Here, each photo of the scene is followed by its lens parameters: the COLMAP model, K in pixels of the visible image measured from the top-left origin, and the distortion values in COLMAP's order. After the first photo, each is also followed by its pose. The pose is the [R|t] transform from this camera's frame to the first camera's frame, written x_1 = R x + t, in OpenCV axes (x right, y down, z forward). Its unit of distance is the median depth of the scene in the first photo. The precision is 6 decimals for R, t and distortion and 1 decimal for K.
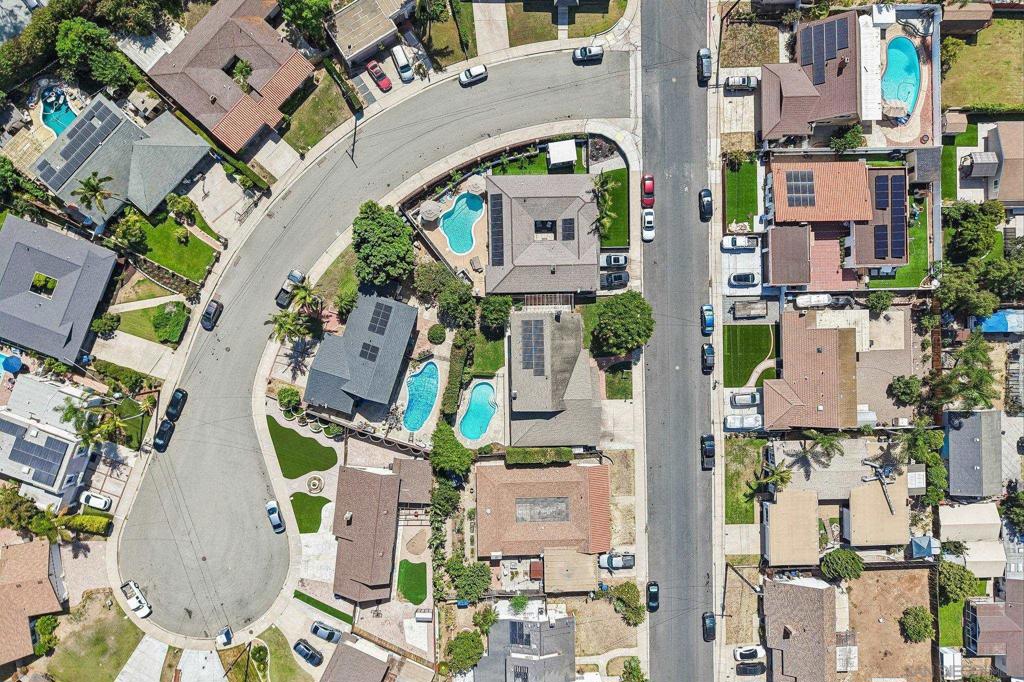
lens RADIAL K [[698.2, 0, 480.4], [0, 698.2, 336.6], [0, 0, 1]] dist [-0.001779, -0.000869]
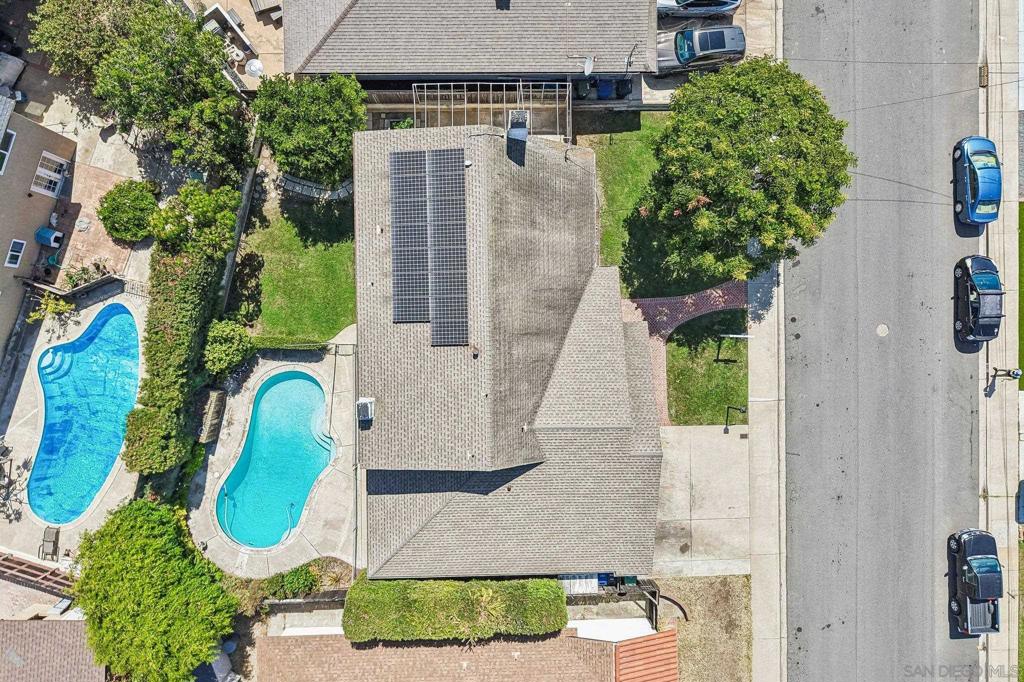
lens RADIAL K [[698.2, 0, 513.2], [0, 698.2, 340.0], [0, 0, 1]] dist [-0.001779, -0.000869]
pose [[0.999036, 0.006766, 0.043366, 0.093294], [-0.006766, 0.999977, -0.000154, 0.050804], [-0.043366, -0.000140, 0.999059, 0.679624]]
